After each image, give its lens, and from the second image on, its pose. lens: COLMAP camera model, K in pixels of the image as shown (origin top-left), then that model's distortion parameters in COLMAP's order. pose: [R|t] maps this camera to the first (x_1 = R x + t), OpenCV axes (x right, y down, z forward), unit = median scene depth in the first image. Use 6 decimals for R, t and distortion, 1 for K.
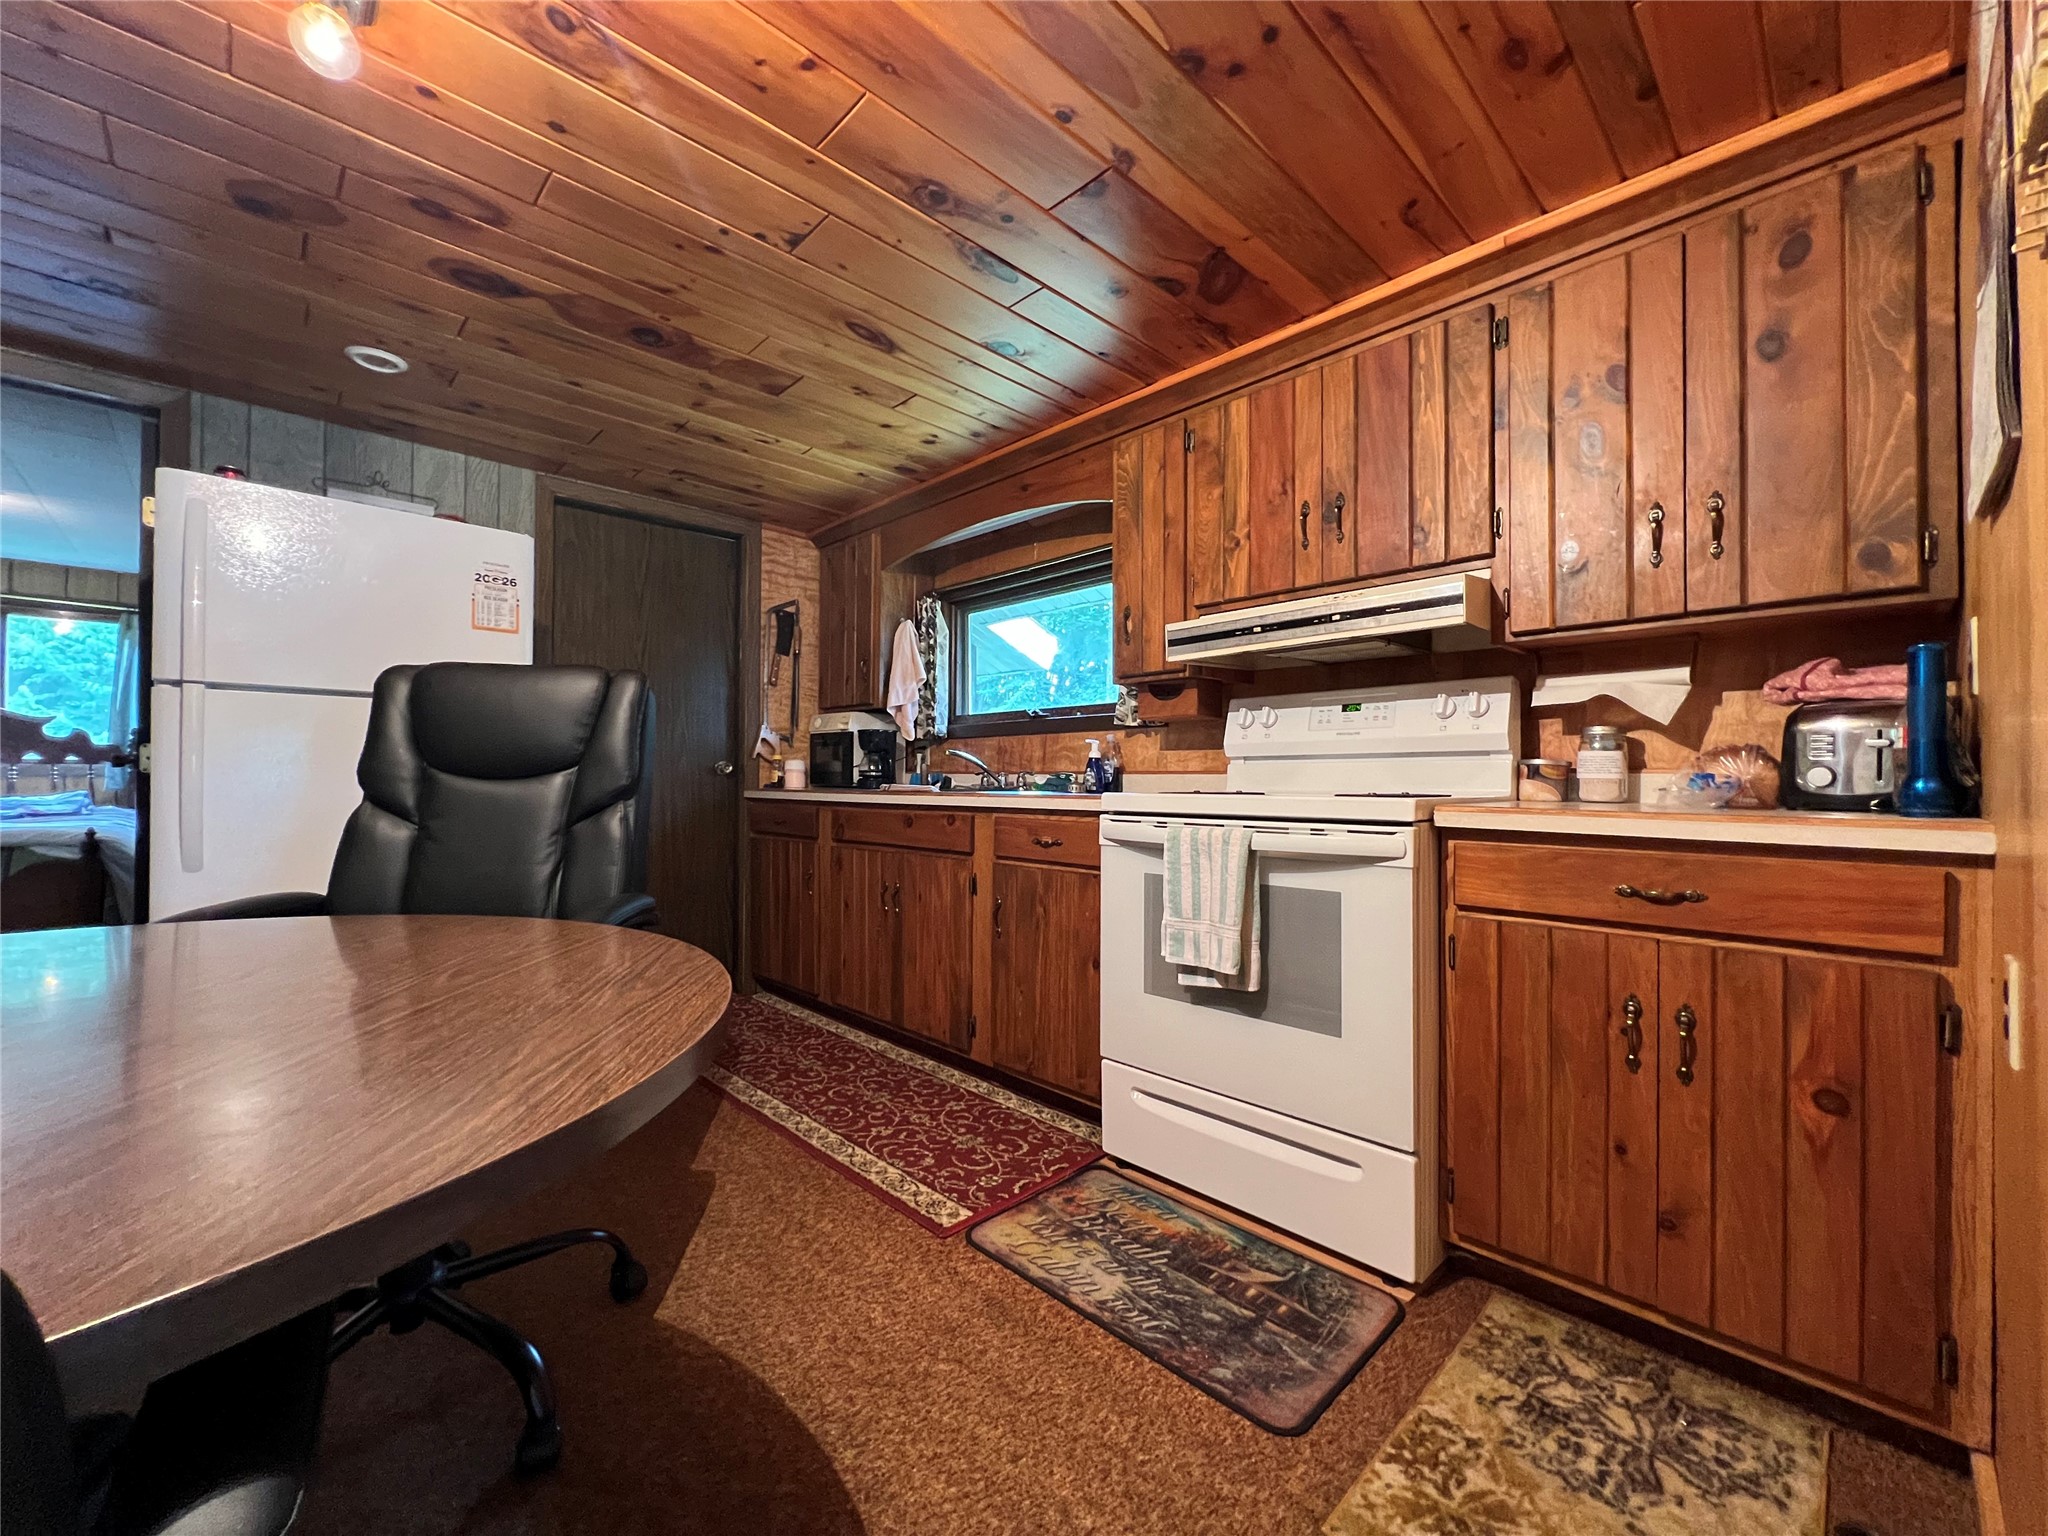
lens RADIAL K [[821.5, 0, 1026.4], [0, 821.5, 775.8], [0, 0, 1]] dist [-0.001947, 0.000317]
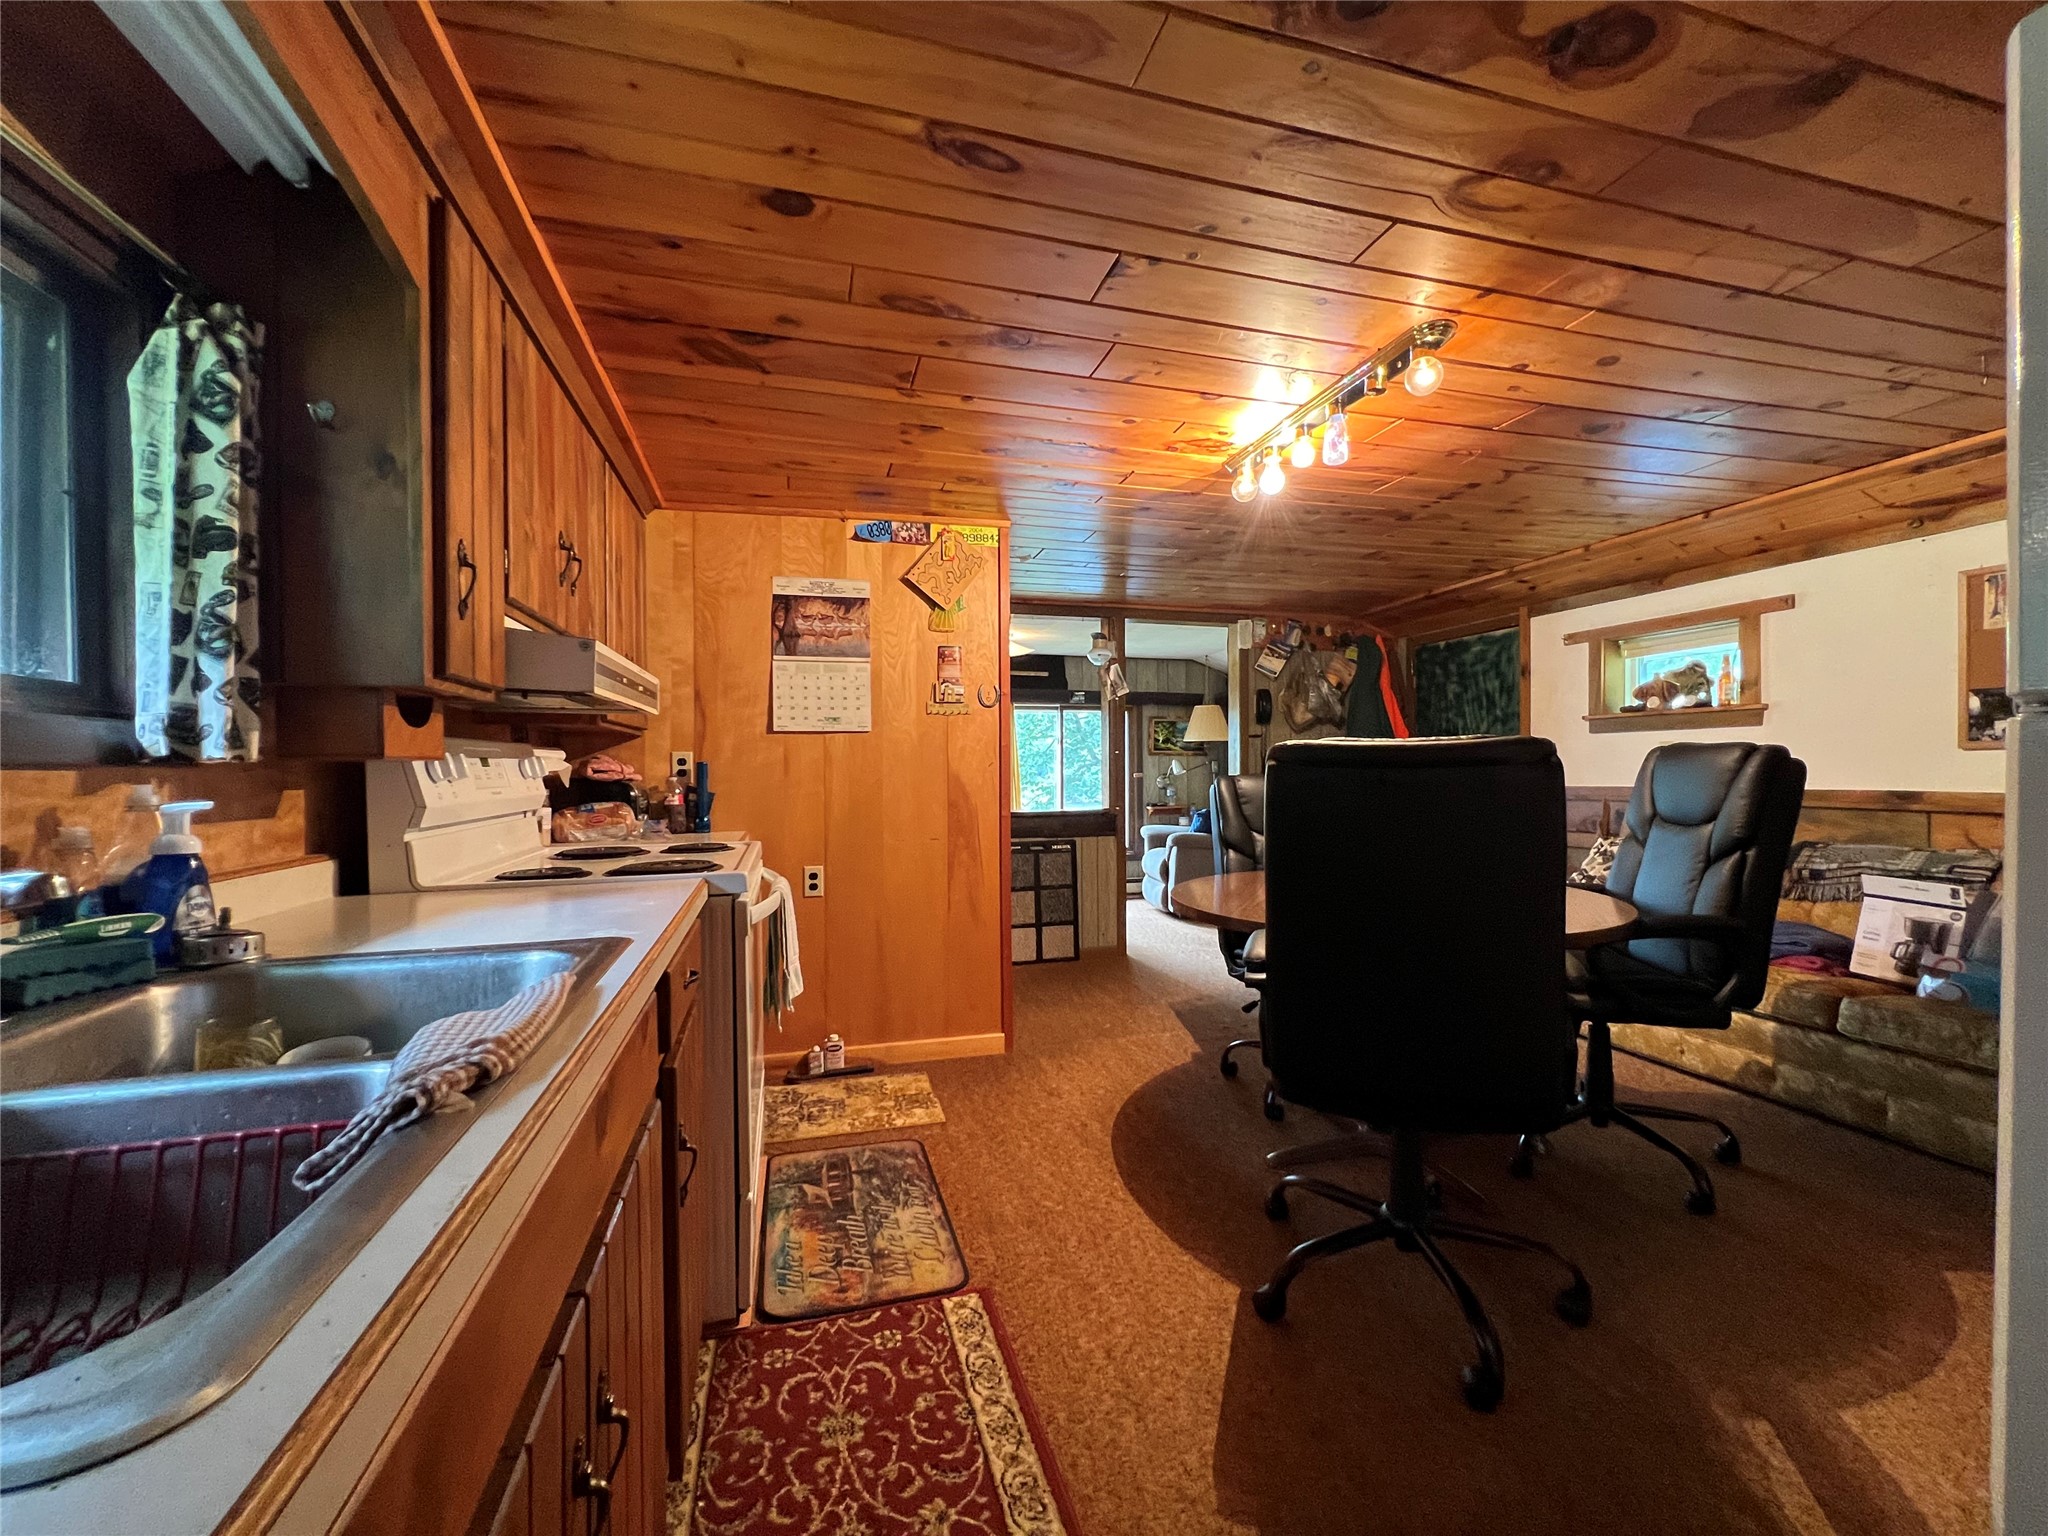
lens RADIAL K [[821.5, 0, 1026.3], [0, 821.5, 766.7], [0, 0, 1]] dist [-0.001947, 0.000317]
pose [[-0.881902, 0.004450, 0.471411, -0.565292], [0.001630, 0.999978, -0.006391, -0.079424], [-0.471430, -0.004868, -0.881890, 1.678609]]
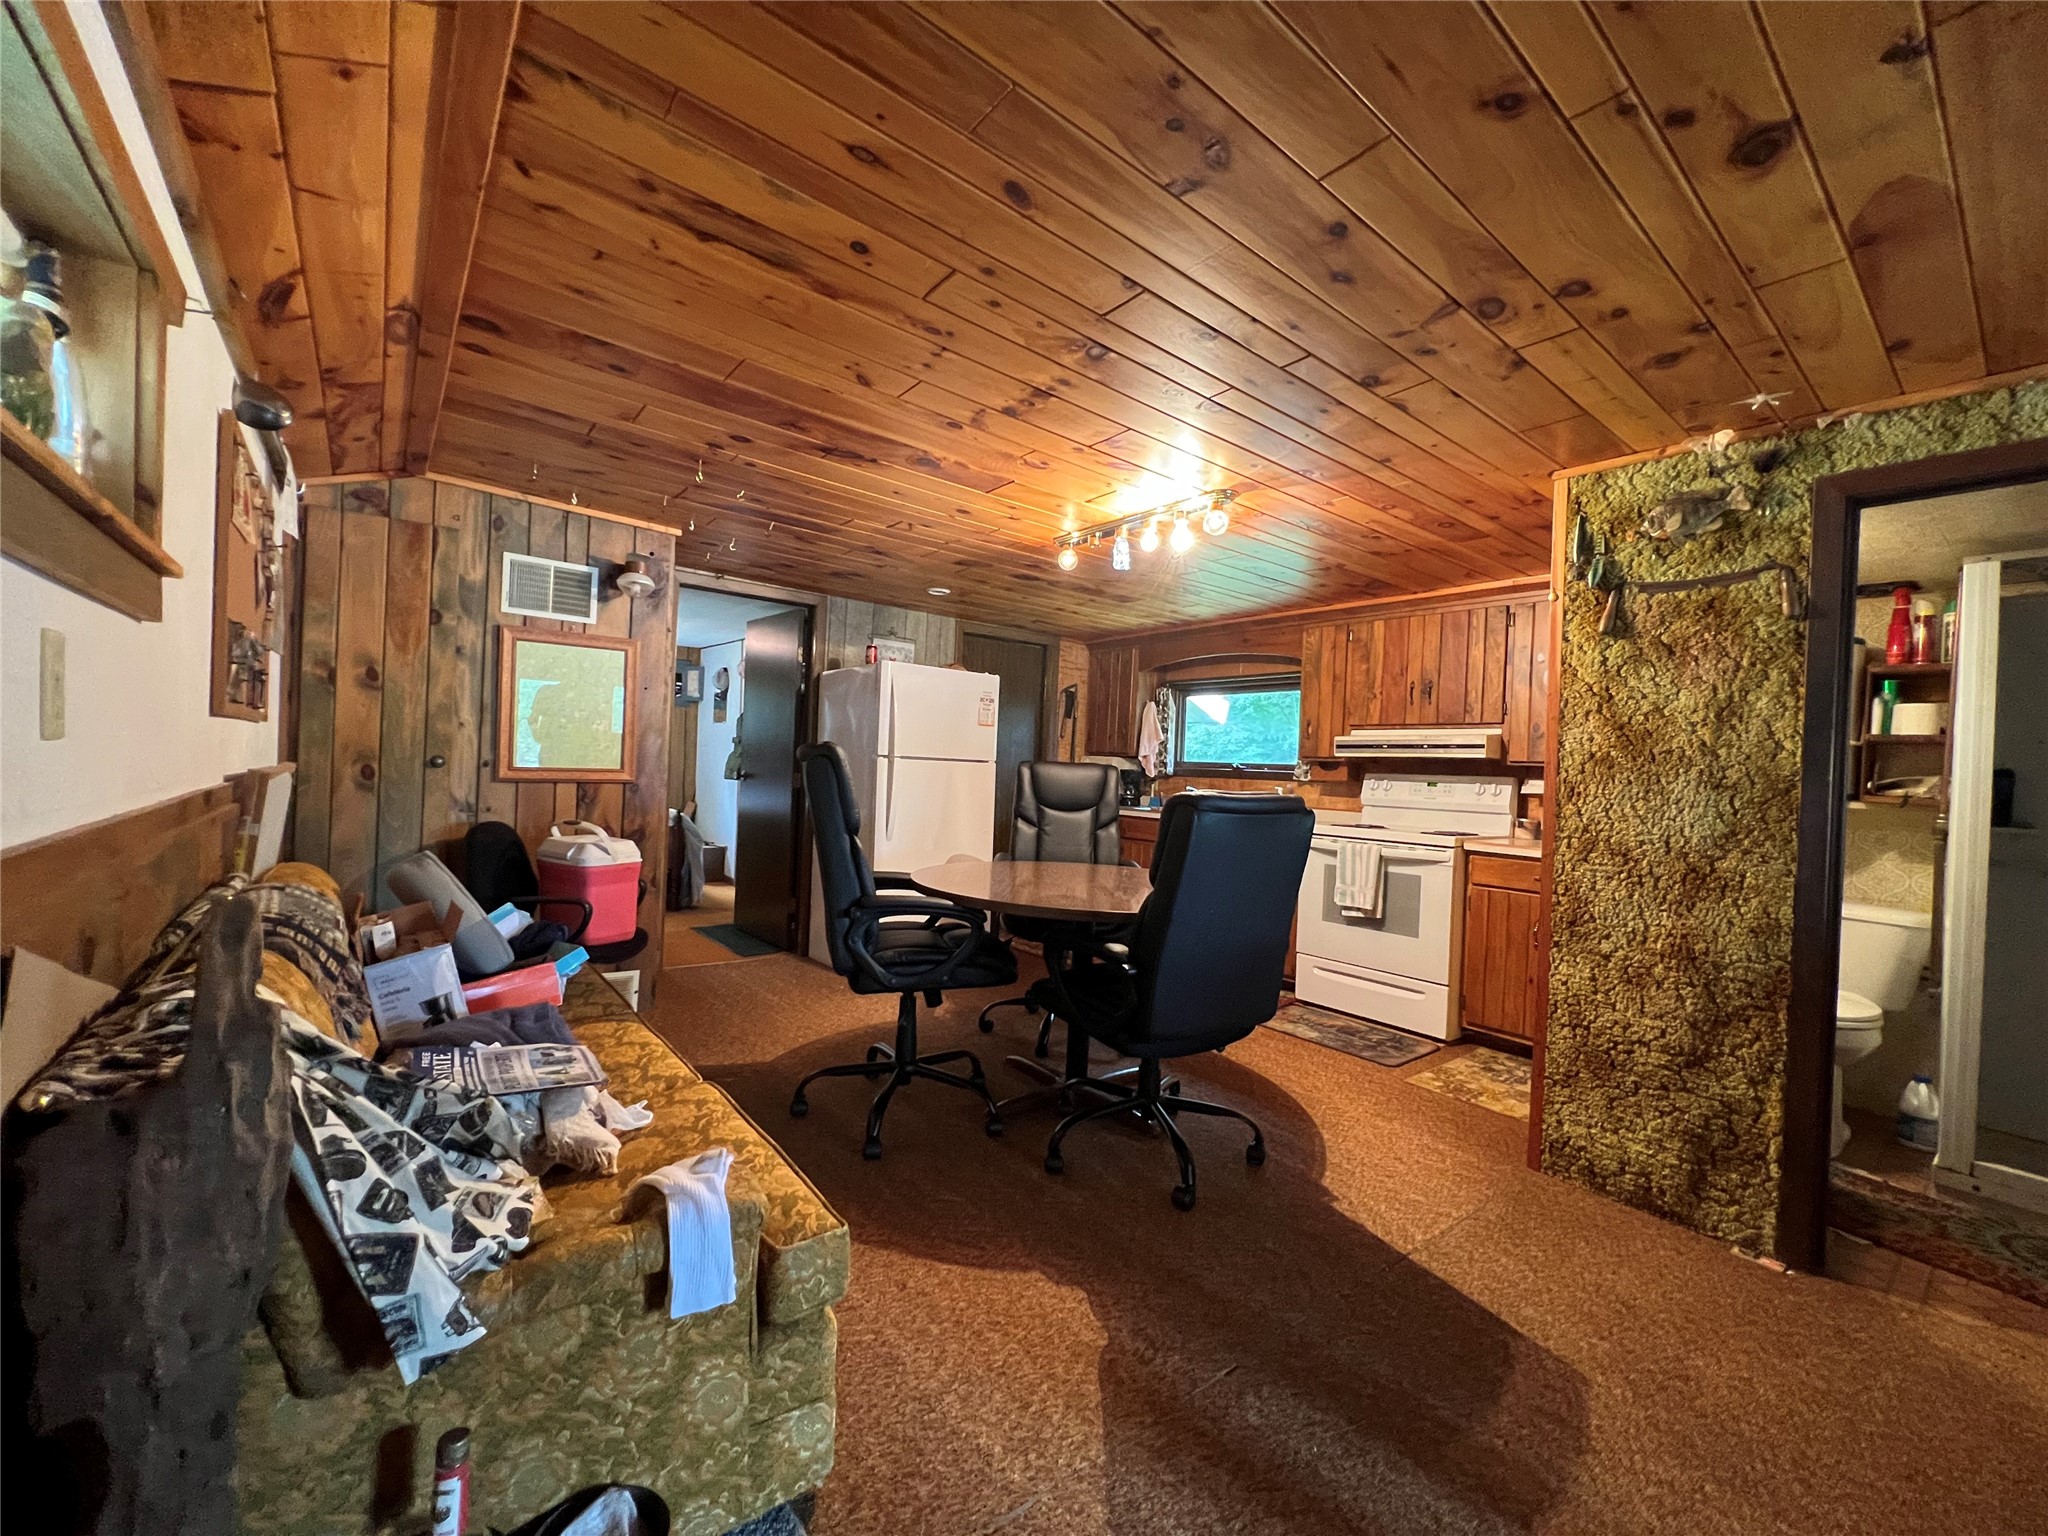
lens RADIAL K [[821.5, 0, 1023.7], [0, 821.5, 773.4], [0, 0, 1]] dist [-0.001947, 0.000317]
pose [[0.994251, 0.041707, -0.098619, -0.425866], [-0.040878, 0.999110, 0.010420, -0.102626], [0.098965, -0.006329, 0.995071, -1.167352]]
